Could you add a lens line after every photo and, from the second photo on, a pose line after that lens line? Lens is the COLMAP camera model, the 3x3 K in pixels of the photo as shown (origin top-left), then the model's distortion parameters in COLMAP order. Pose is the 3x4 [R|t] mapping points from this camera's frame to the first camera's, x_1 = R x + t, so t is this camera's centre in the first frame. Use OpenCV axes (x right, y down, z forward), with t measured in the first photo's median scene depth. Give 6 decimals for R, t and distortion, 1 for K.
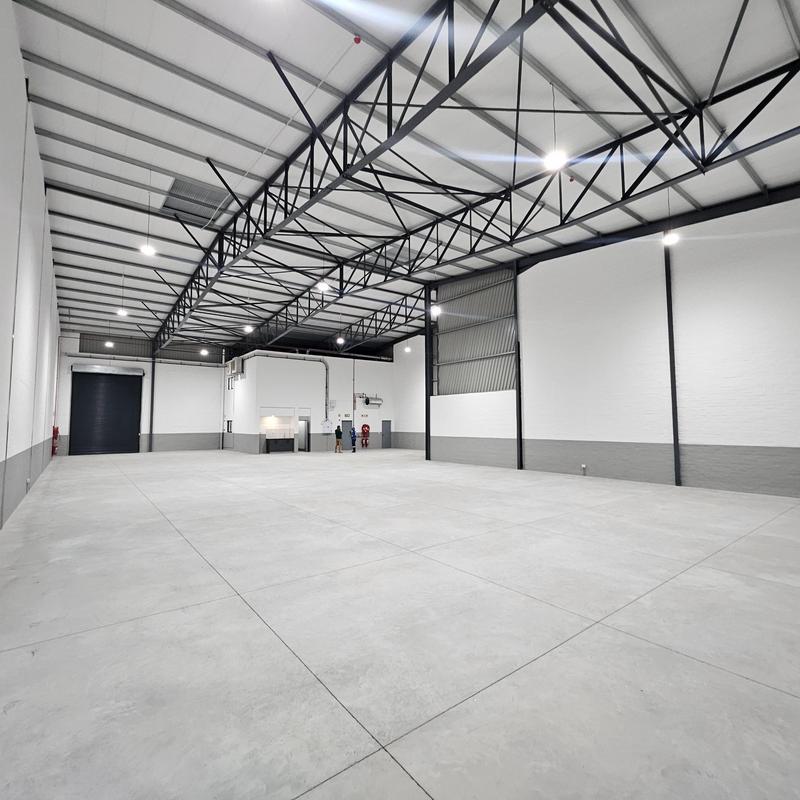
lens RADIAL K [[422.7, 0, 404.4], [0, 422.7, 396.0], [0, 0, 1]] dist [-0.001165, -0.002115]
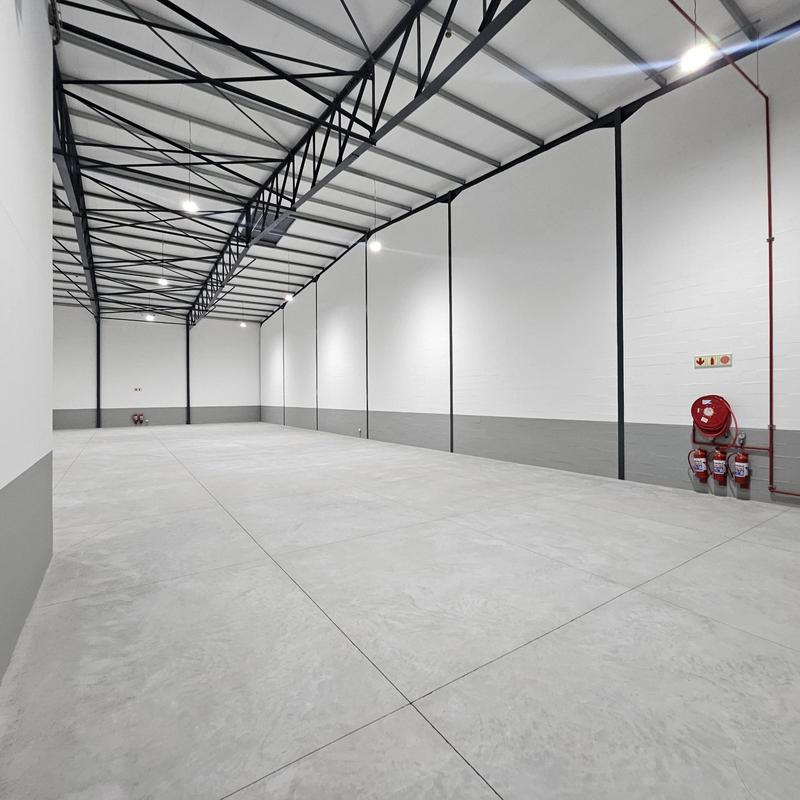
lens RADIAL K [[422.7, 0, 404.4], [0, 422.7, 396.0], [0, 0, 1]] dist [-0.001165, -0.002115]
pose [[0.997257, -0.006274, -0.073752, 0.221652], [0.011086, 0.997823, 0.065014, 0.011323], [0.073184, -0.065654, 0.995155, 0.173136]]
